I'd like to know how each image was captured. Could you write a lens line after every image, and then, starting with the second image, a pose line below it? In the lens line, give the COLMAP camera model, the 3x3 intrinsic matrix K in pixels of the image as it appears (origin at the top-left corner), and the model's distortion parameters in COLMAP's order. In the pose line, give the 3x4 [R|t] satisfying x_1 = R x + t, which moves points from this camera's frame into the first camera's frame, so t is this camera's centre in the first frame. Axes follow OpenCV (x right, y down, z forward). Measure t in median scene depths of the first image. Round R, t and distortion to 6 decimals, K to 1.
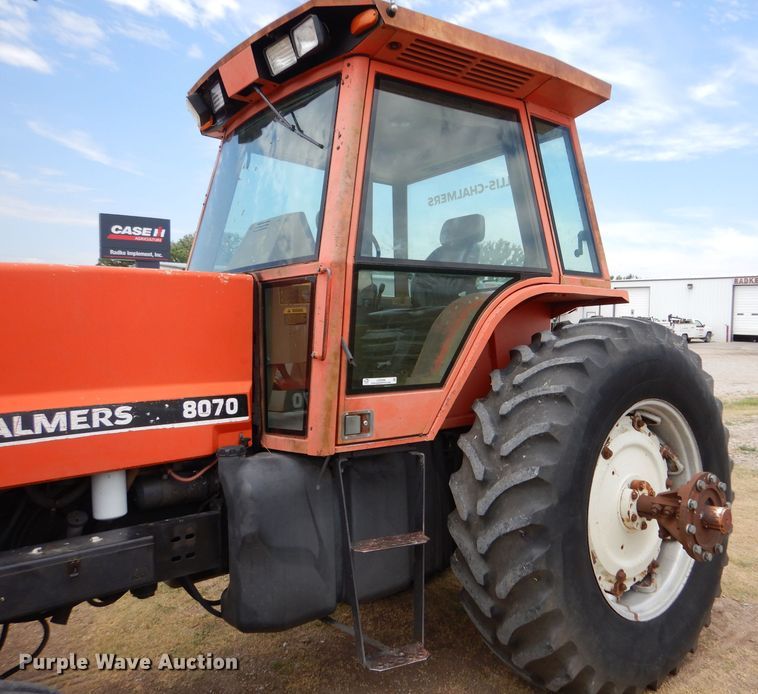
lens RADIAL K [[668.8, 0, 459.9], [0, 668.8, 342.1], [0, 0, 1]] dist [0.020697, -0.021513]
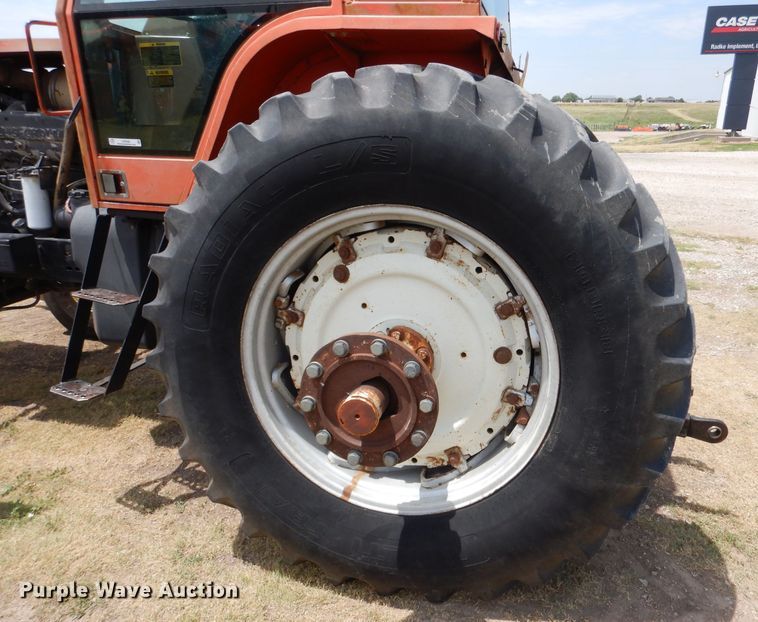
lens RADIAL K [[603.1, 0, 423.5], [0, 603.1, 308.5], [0, 0, 1]] dist [0.022382, -0.010003]
pose [[0.568179, 0.256654, -0.781858, 0.861429], [-0.038283, 0.957334, 0.286436, 0.019126], [0.822014, -0.132815, 0.553762, 0.802380]]
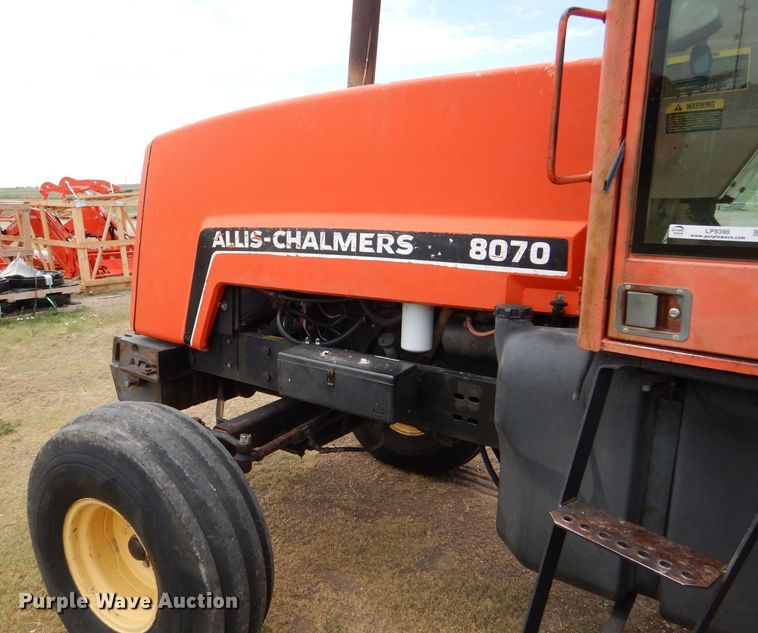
lens RADIAL K [[600.6, 0, 341.5], [0, 600.6, 313.5], [0, 0, 1]] dist [0.013251, 0.010816]
pose [[0.176671, 0.196268, -0.964503, 0.251867], [-0.023070, 0.980474, 0.195292, 0.035280], [0.984000, -0.012251, 0.177749, 0.636370]]
